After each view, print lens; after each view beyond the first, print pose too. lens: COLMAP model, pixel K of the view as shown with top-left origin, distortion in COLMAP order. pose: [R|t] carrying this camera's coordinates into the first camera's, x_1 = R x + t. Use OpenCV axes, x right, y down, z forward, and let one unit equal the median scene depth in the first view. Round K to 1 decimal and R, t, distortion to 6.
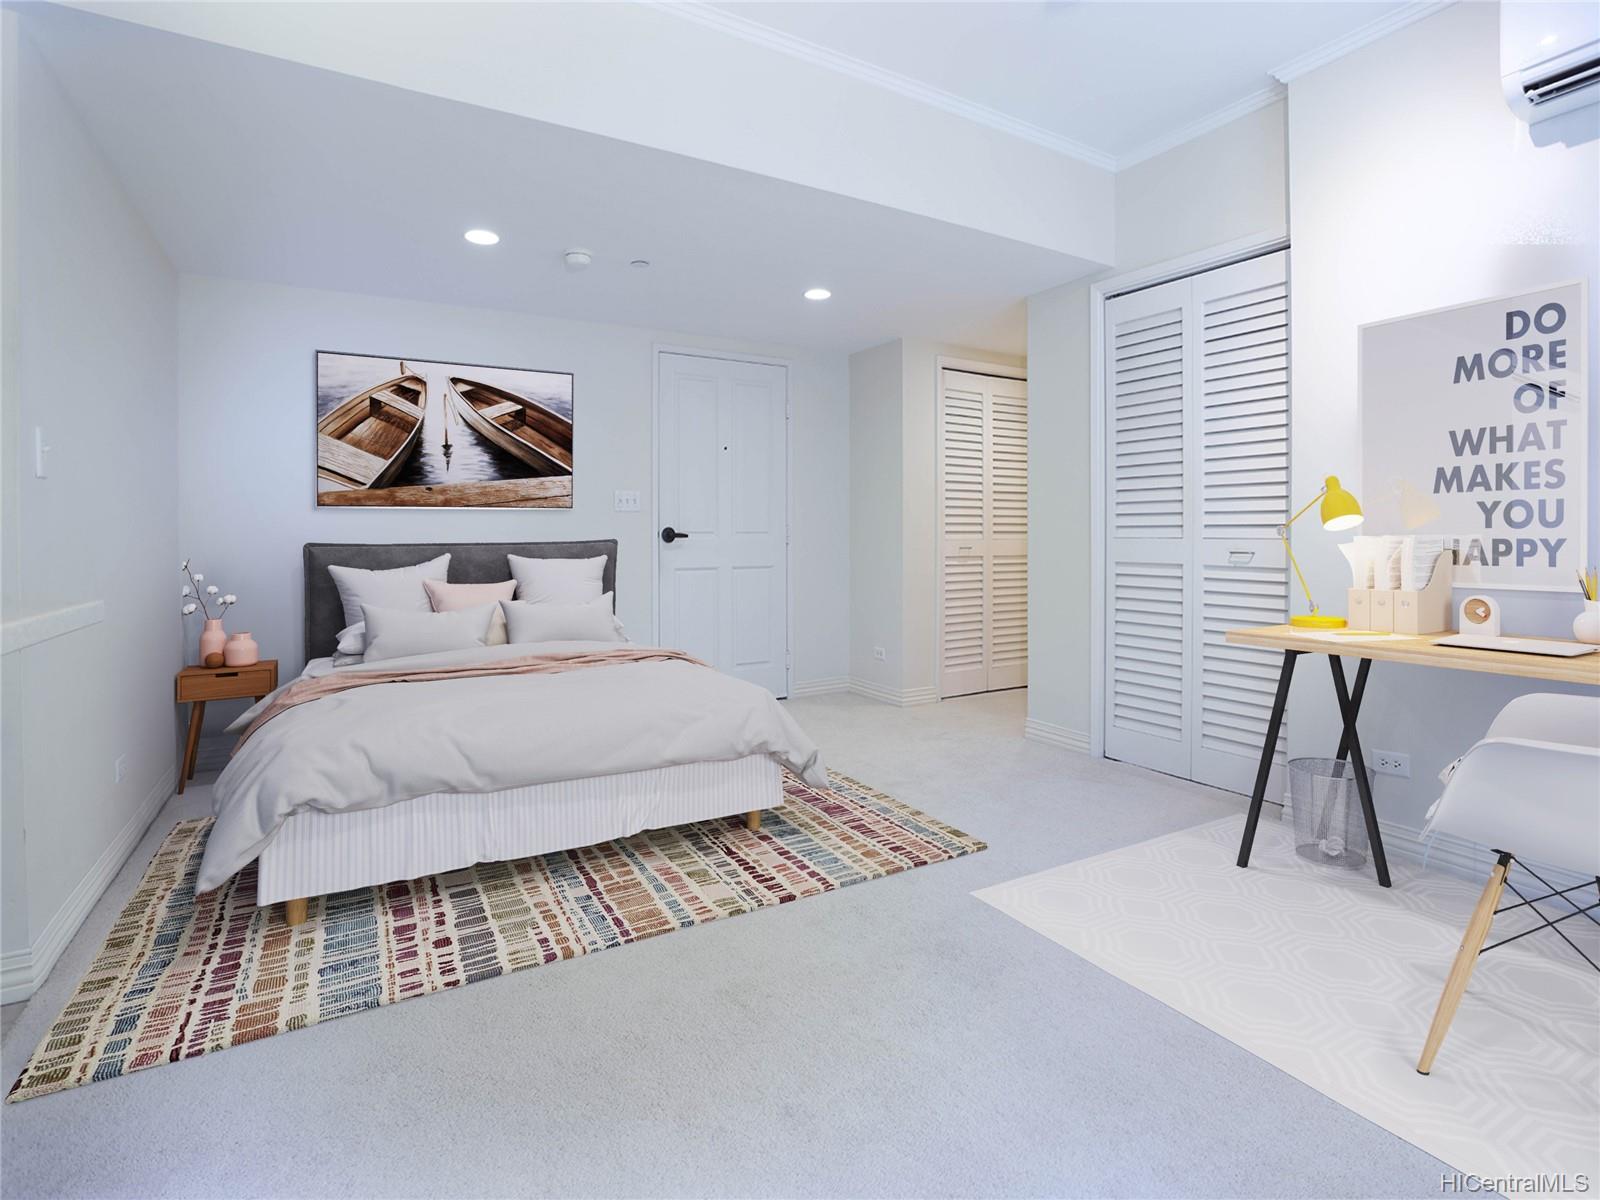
lens RADIAL K [[826.1, 0, 804.4], [0, 826.1, 595.8], [0, 0, 1]] dist [0.003635, 0.000791]
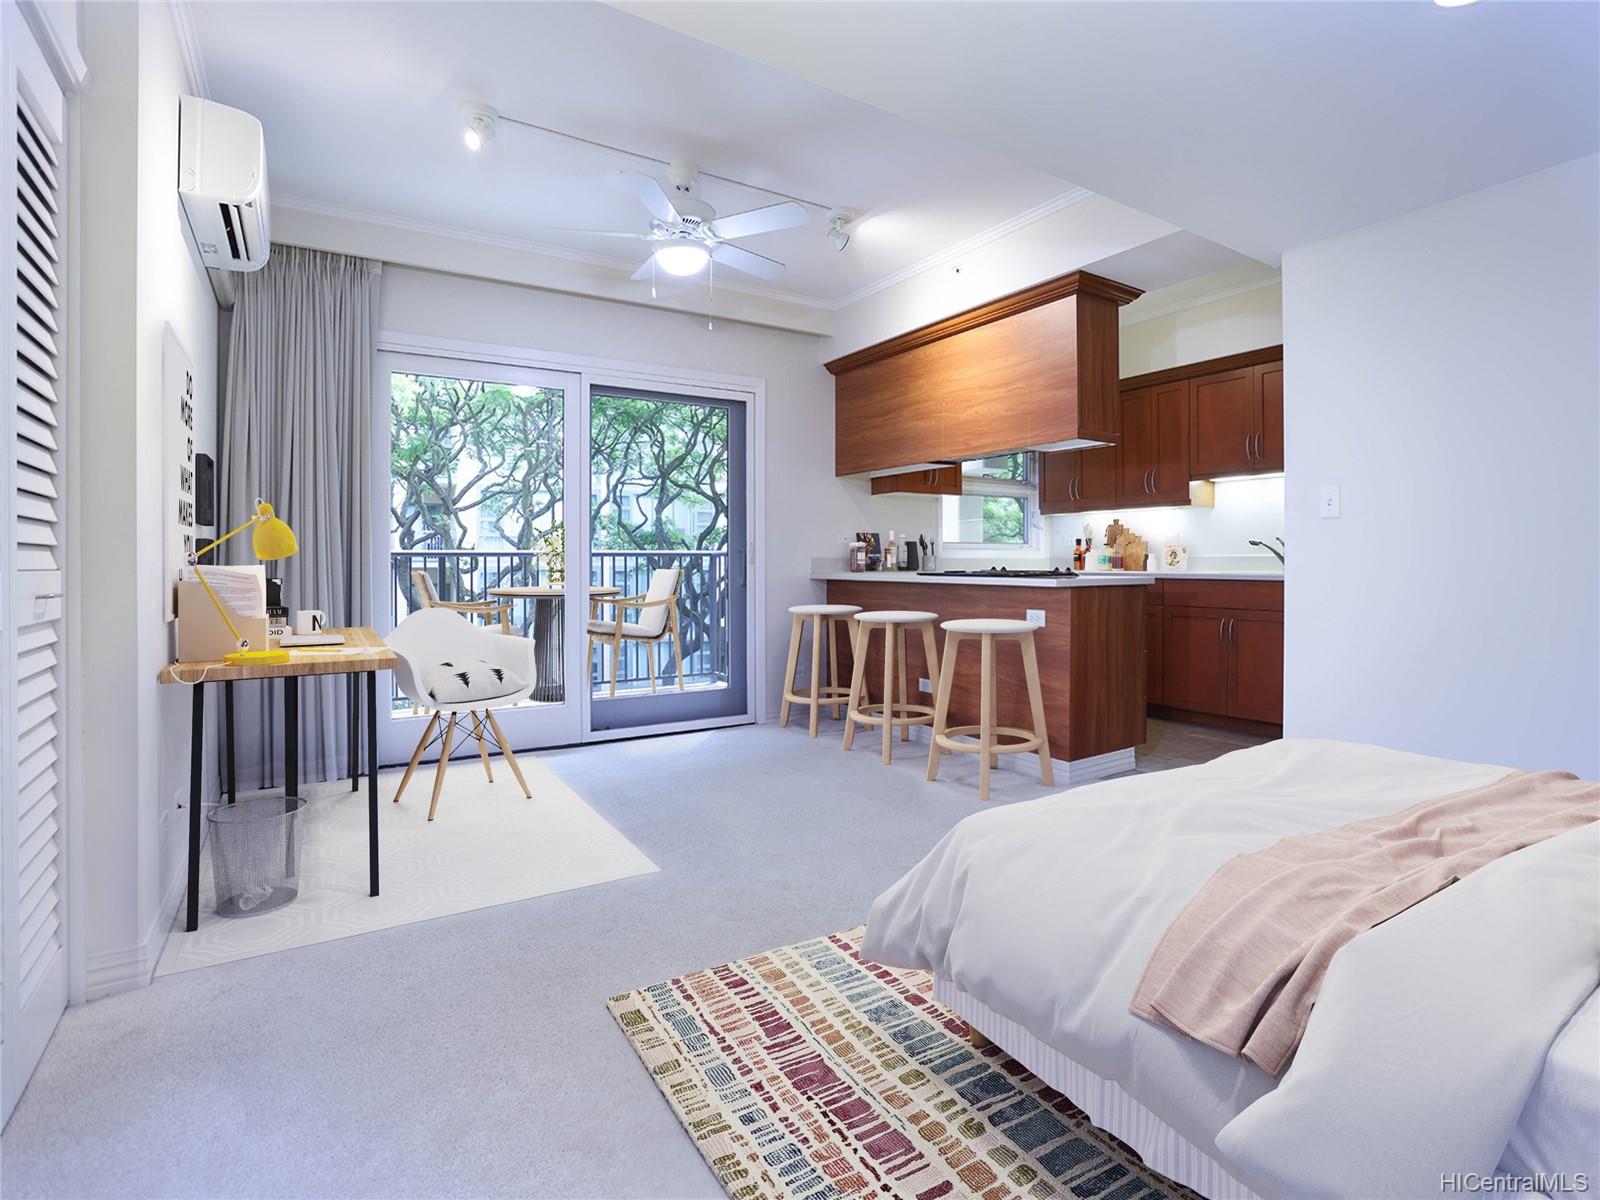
lens RADIAL K [[826.1, 0, 807.6], [0, 826.1, 568.7], [0, 0, 1]] dist [0.003635, 0.000791]
pose [[-0.999754, -0.015341, 0.015989, 0.041072], [-0.014167, 0.997365, 0.071154, -0.132552], [-0.017038, 0.070910, -0.997337, 1.760863]]
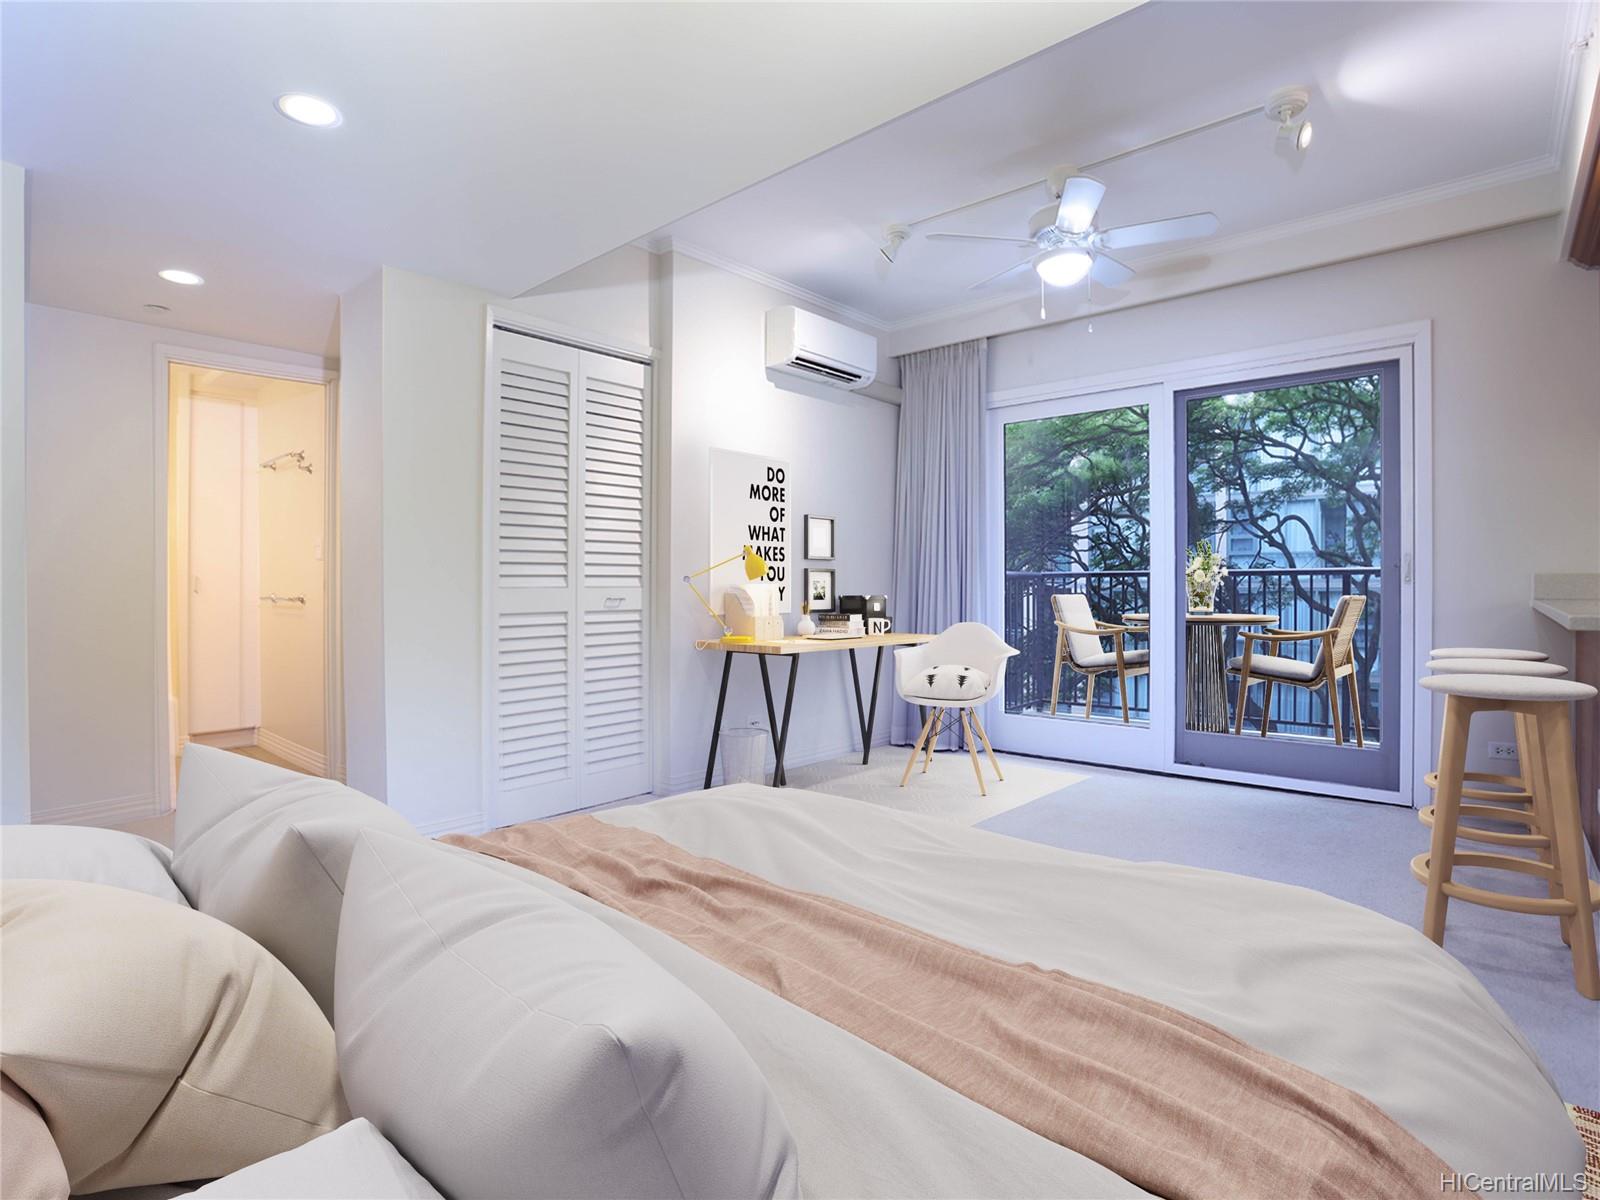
lens RADIAL K [[826.1, 0, 804.5], [0, 826.1, 590.5], [0, 0, 1]] dist [0.003635, 0.000791]
pose [[-0.319371, -0.023044, 0.947349, -0.779619], [0.057327, 0.997404, 0.043588, -0.112211], [-0.945894, 0.068229, -0.317221, 1.241486]]
